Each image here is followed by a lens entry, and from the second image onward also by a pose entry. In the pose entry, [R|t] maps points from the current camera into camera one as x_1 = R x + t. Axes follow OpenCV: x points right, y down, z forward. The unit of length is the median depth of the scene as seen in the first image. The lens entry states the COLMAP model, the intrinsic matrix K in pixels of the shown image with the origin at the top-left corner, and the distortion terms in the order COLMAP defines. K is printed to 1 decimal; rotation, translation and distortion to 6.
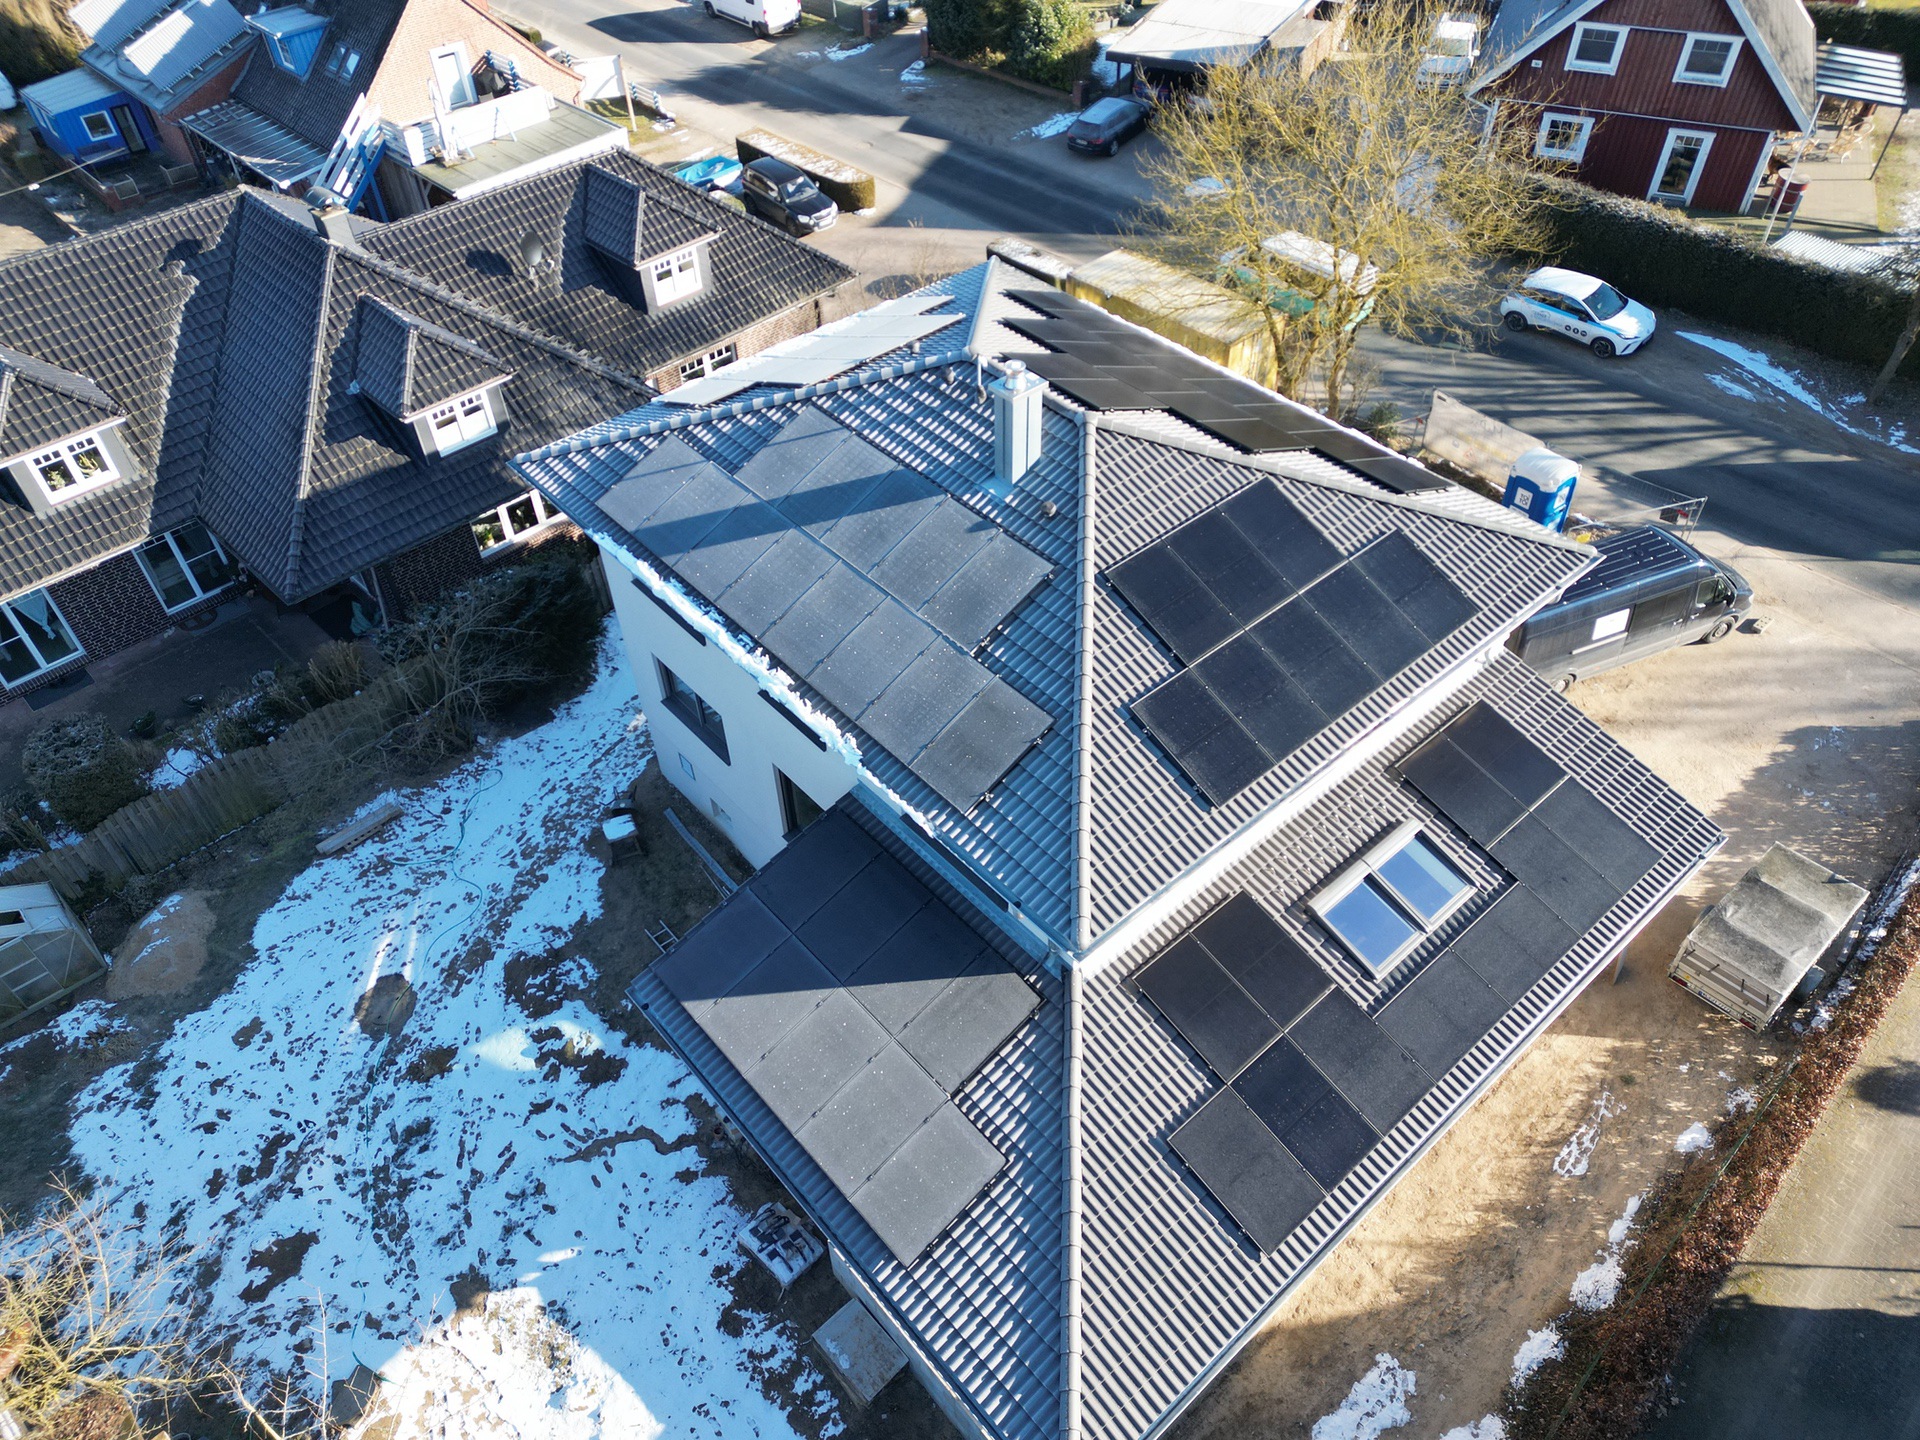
lens RADIAL K [[1319.7, 0, 953.7], [0, 1319.7, 712.6], [0, 0, 1]] dist [0.089027, -0.082670]
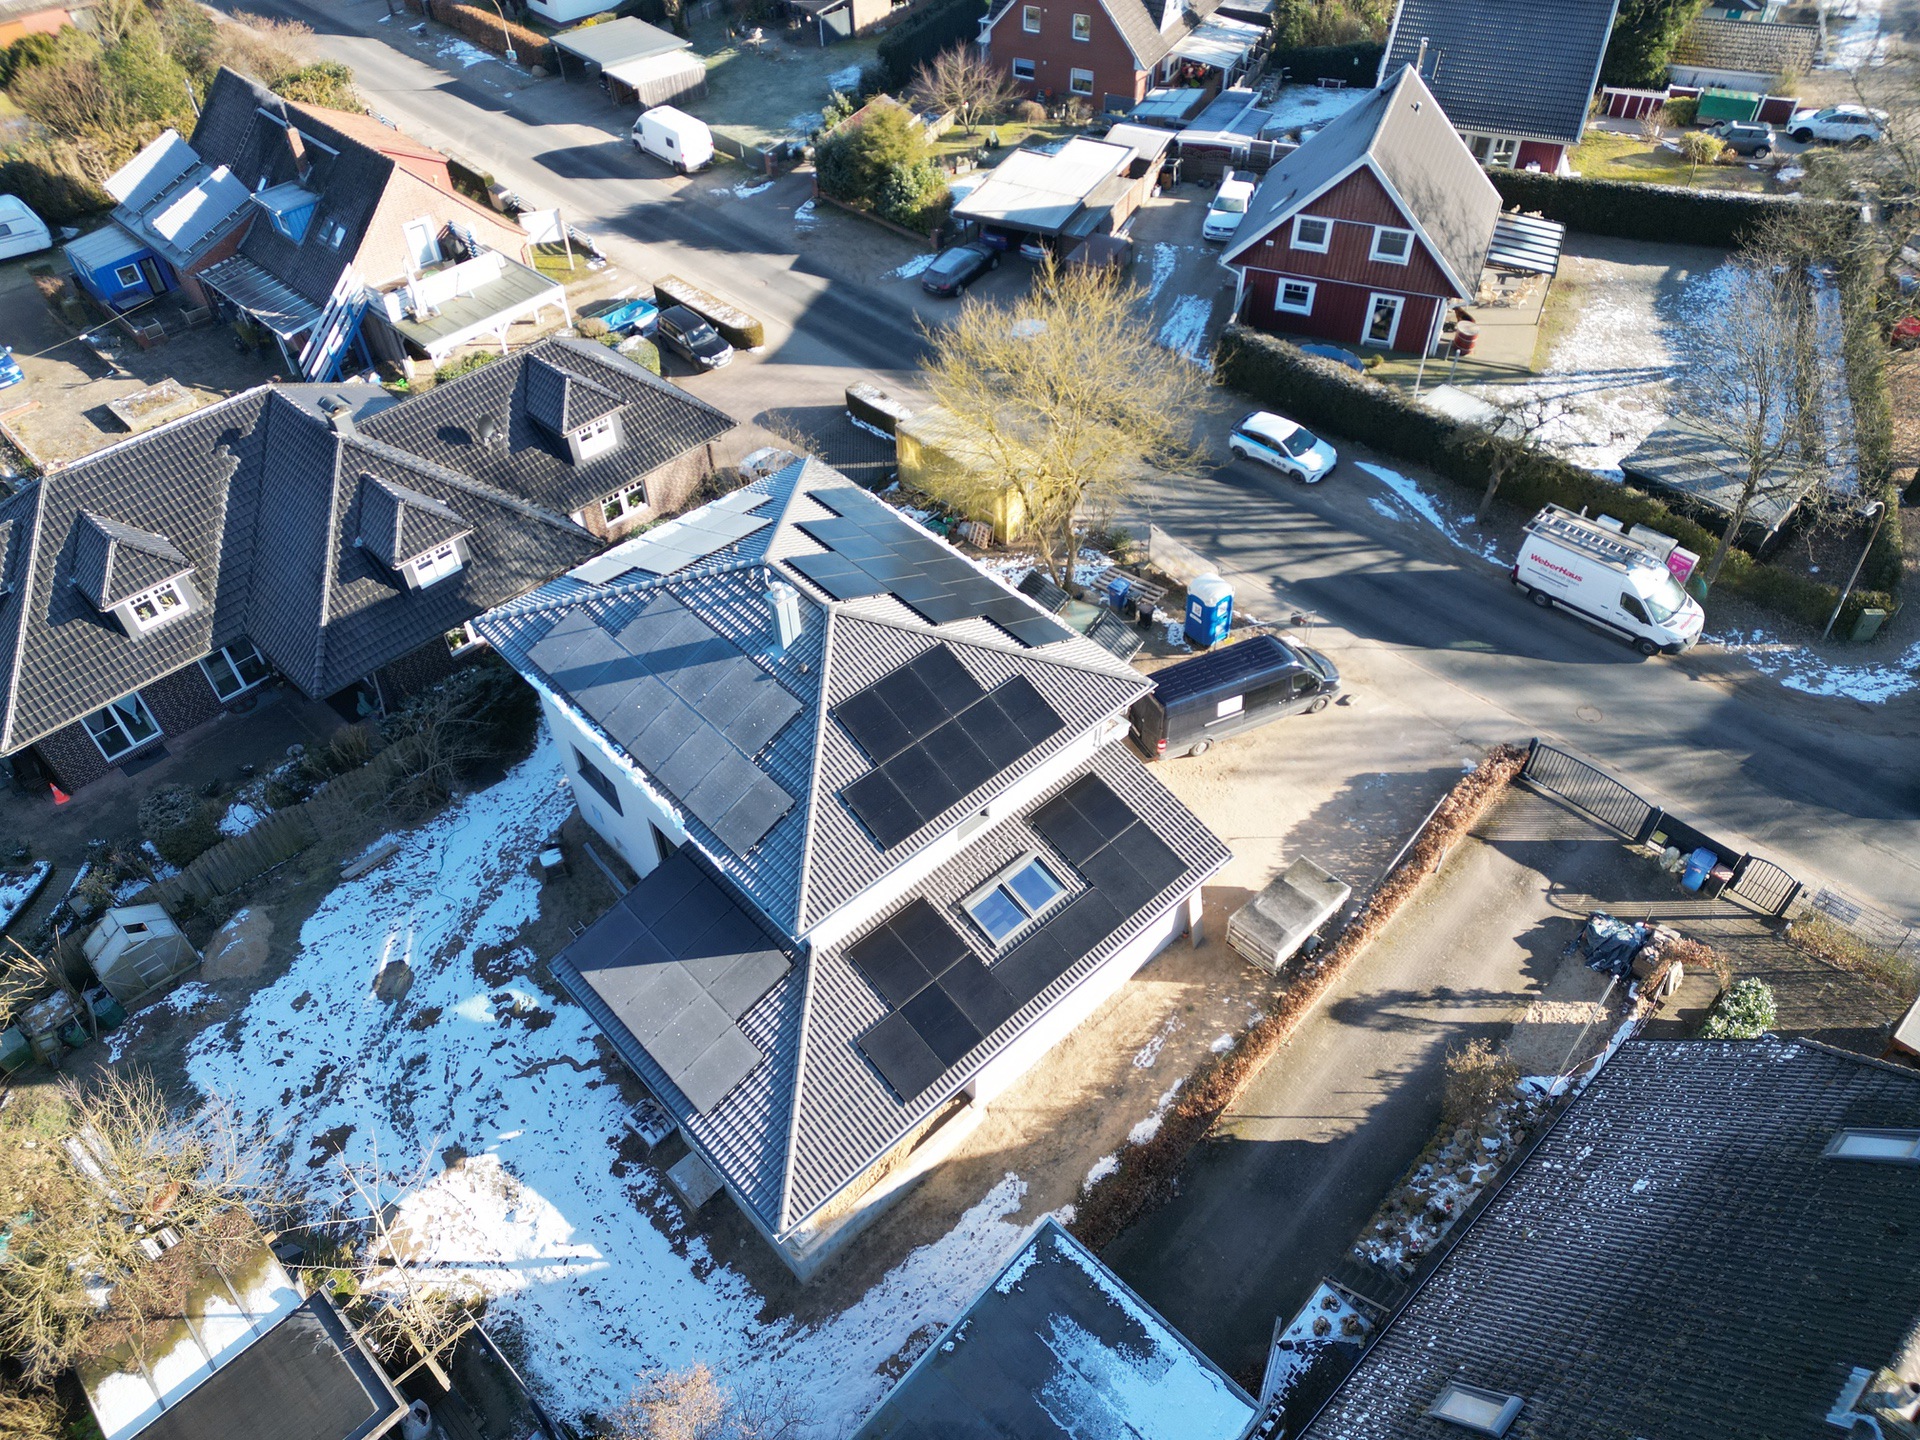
lens RADIAL K [[1319.7, 0, 953.7], [0, 1319.7, 712.6], [0, 0, 1]] dist [0.089027, -0.082670]
pose [[0.999702, -0.015003, 0.019270, 0.189470], [0.014815, 0.999841, 0.009898, -0.092963], [-0.019415, -0.009610, 0.999765, -0.539849]]
